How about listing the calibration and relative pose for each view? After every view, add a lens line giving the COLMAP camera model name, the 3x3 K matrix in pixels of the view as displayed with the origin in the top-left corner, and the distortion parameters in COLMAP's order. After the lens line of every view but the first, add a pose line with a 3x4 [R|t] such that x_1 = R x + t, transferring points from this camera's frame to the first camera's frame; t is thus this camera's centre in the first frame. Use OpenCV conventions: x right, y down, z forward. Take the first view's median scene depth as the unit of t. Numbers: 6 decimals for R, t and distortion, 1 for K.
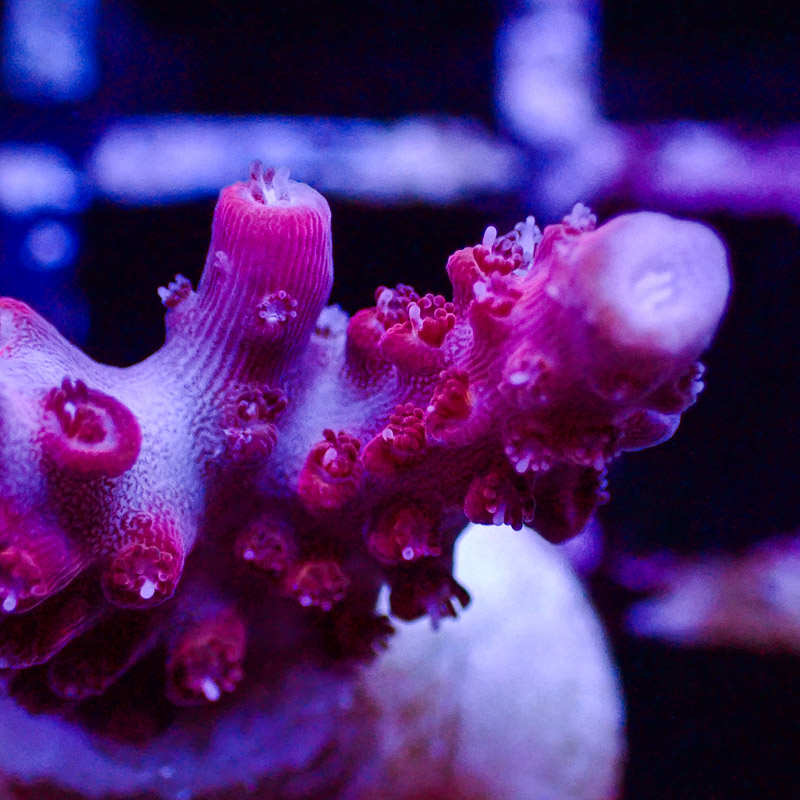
lens RADIAL K [[3638.3, 0, 400.0], [0, 3638.3, 400.0], [0, 0, 1]] dist [0.104873, 4.828652]
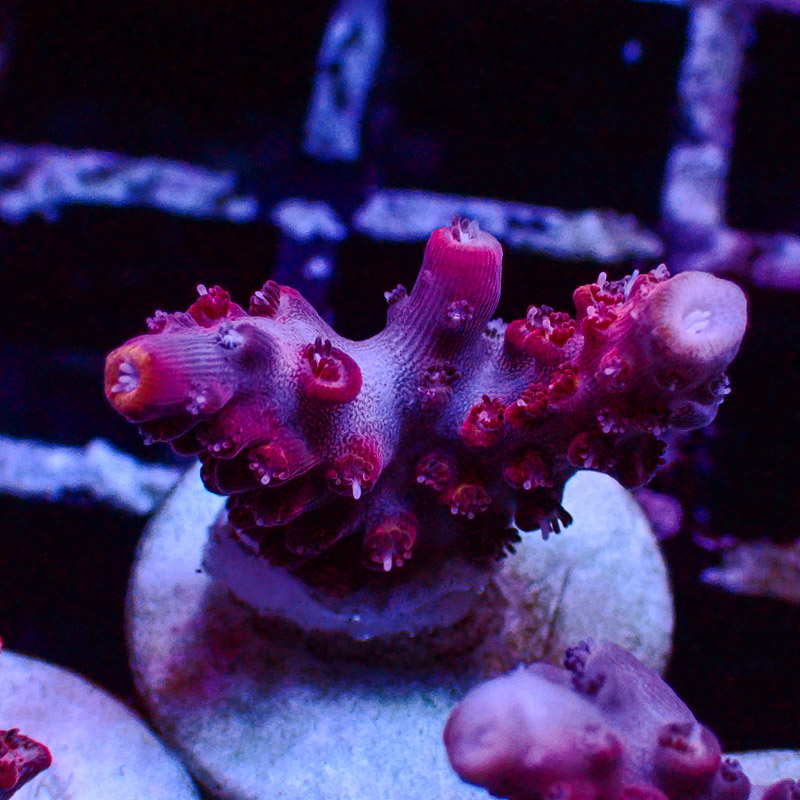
lens RADIAL K [[3638.3, 0, 400.0], [0, 3638.3, 400.0], [0, 0, 1]] dist [0.104873, 4.828652]
pose [[0.991263, 0.110212, -0.072467, 0.056027], [-0.112243, 0.993377, -0.024569, 0.052171], [0.069279, 0.032489, 0.997068, -0.523971]]
